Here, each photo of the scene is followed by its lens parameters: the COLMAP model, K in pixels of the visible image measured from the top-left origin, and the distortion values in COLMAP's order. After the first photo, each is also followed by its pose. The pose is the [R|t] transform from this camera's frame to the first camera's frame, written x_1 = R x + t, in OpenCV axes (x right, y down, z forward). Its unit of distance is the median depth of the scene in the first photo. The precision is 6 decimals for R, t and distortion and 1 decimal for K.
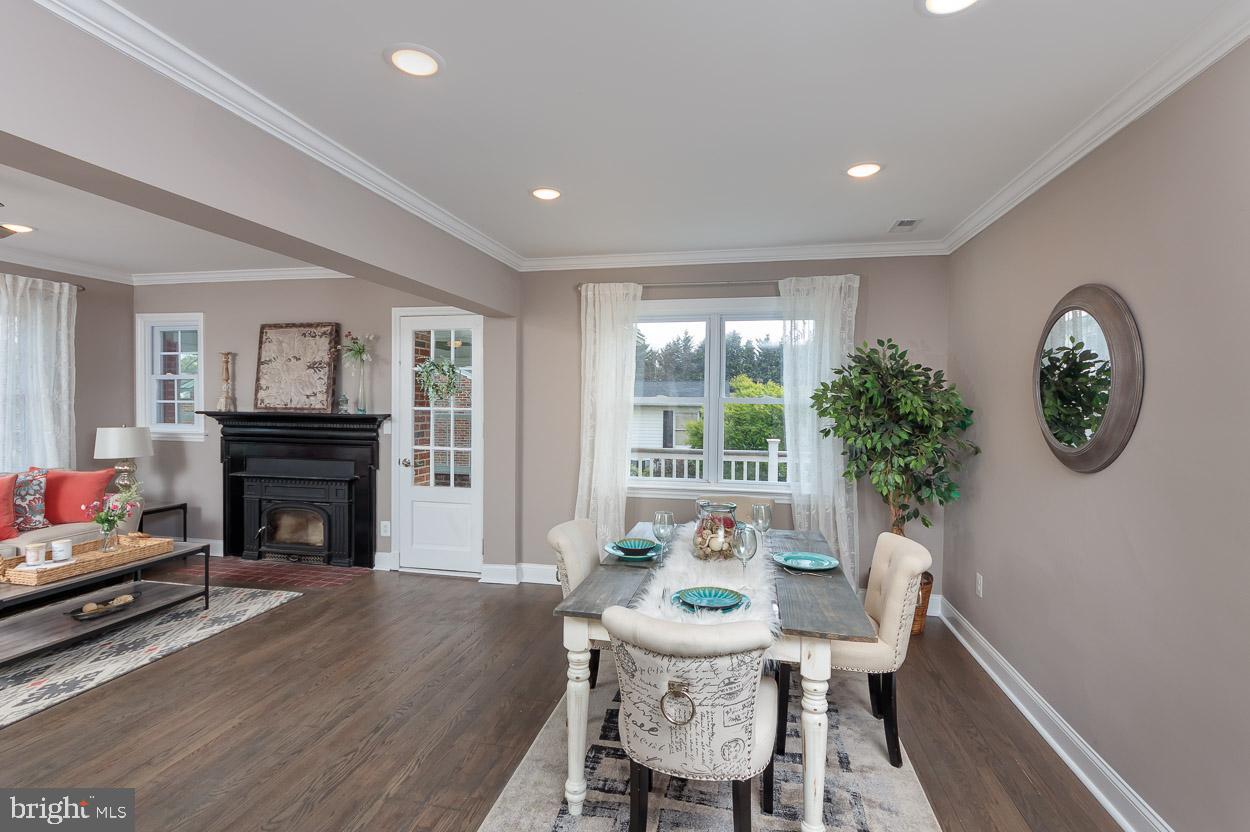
lens RADIAL K [[611.5, 0, 625.0], [0, 611.5, 416.0], [0, 0, 1]] dist [0.001563, 0.000819]
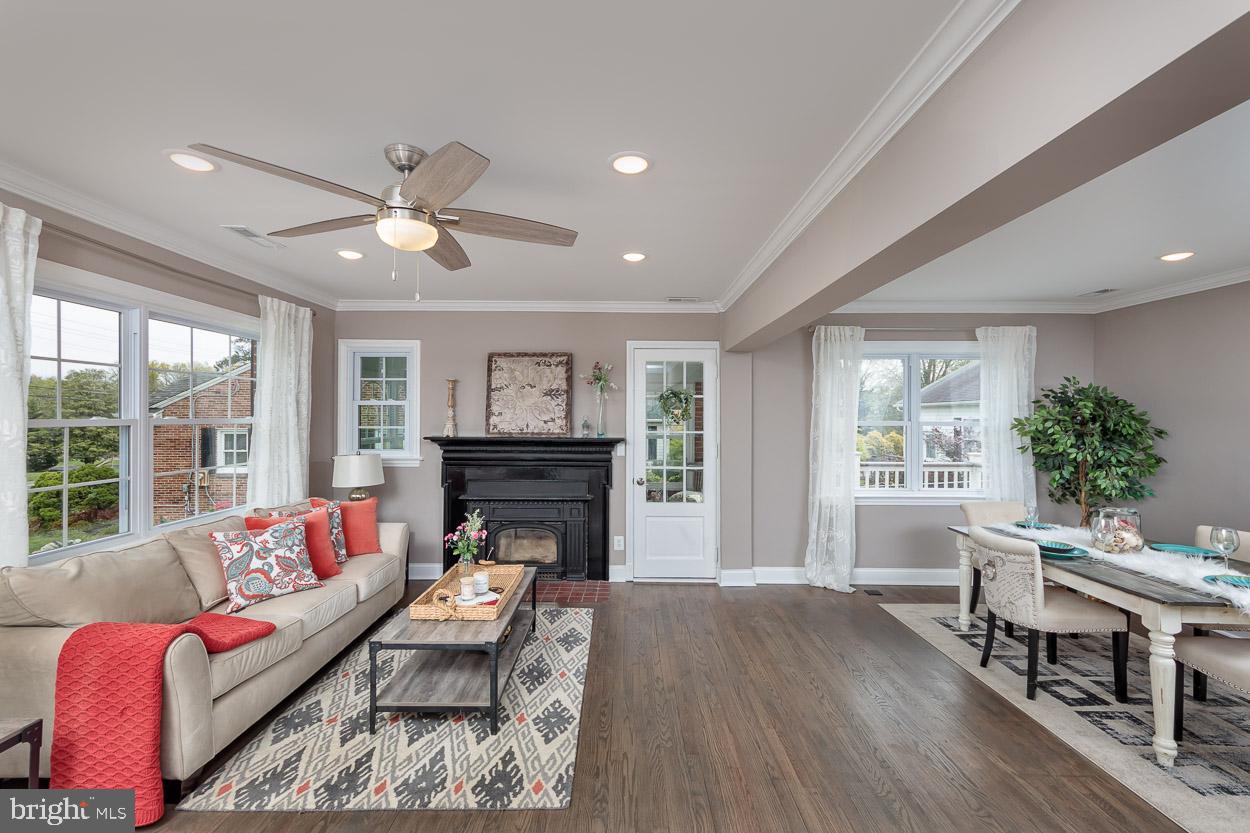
lens RADIAL K [[534.9, 0, 625.0], [0, 534.9, 416.5], [0, 0, 1]] dist [-0.001159, -0.000194]
pose [[0.977730, -0.005296, 0.209802, -0.580174], [0.010212, 0.999698, -0.022354, -0.019242], [-0.209620, 0.023999, 0.977488, 0.064148]]
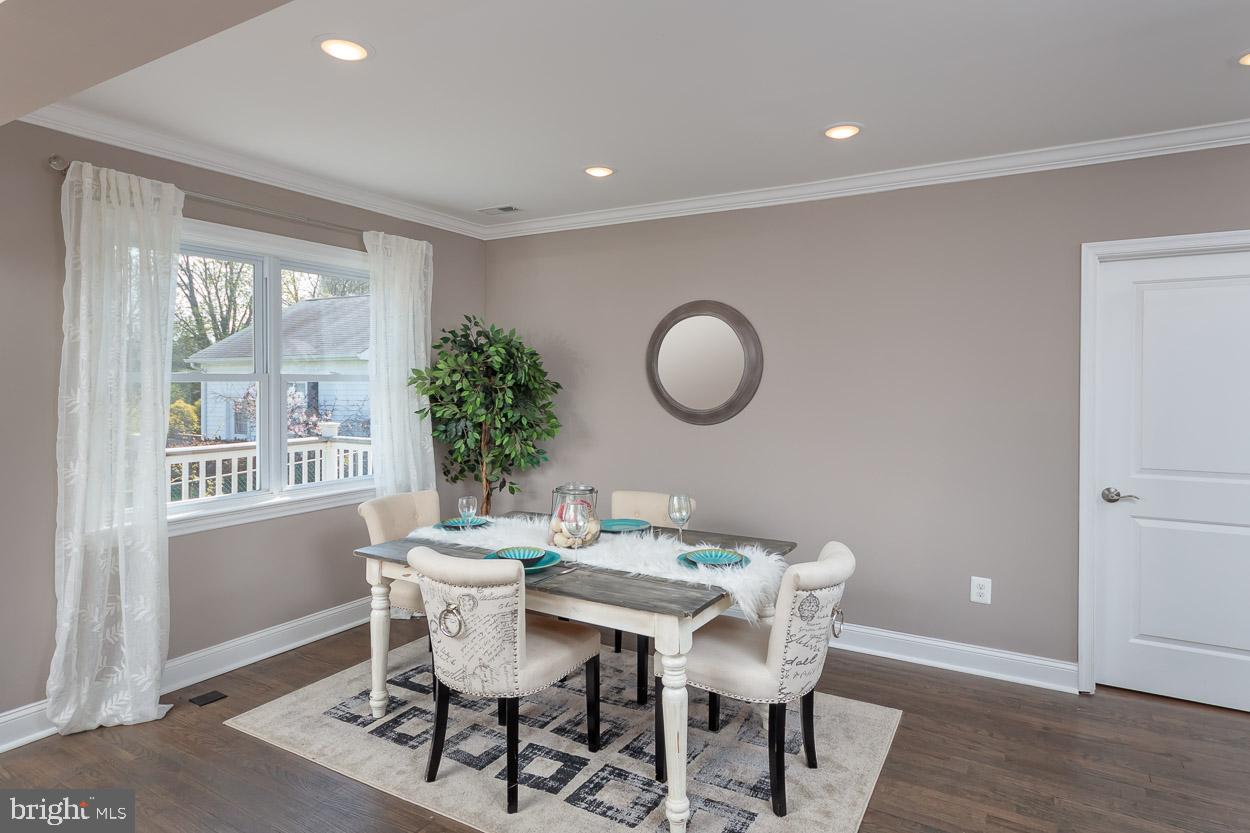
lens RADIAL K [[697.9, 0, 628.9], [0, 697.9, 388.7], [0, 0, 1]] dist [0.000996, 0.000299]
pose [[0.309253, -0.017827, 0.950813, -0.451409], [0.024650, 0.999639, 0.010725, -0.009365], [-0.950660, 0.020121, 0.309581, 0.312335]]
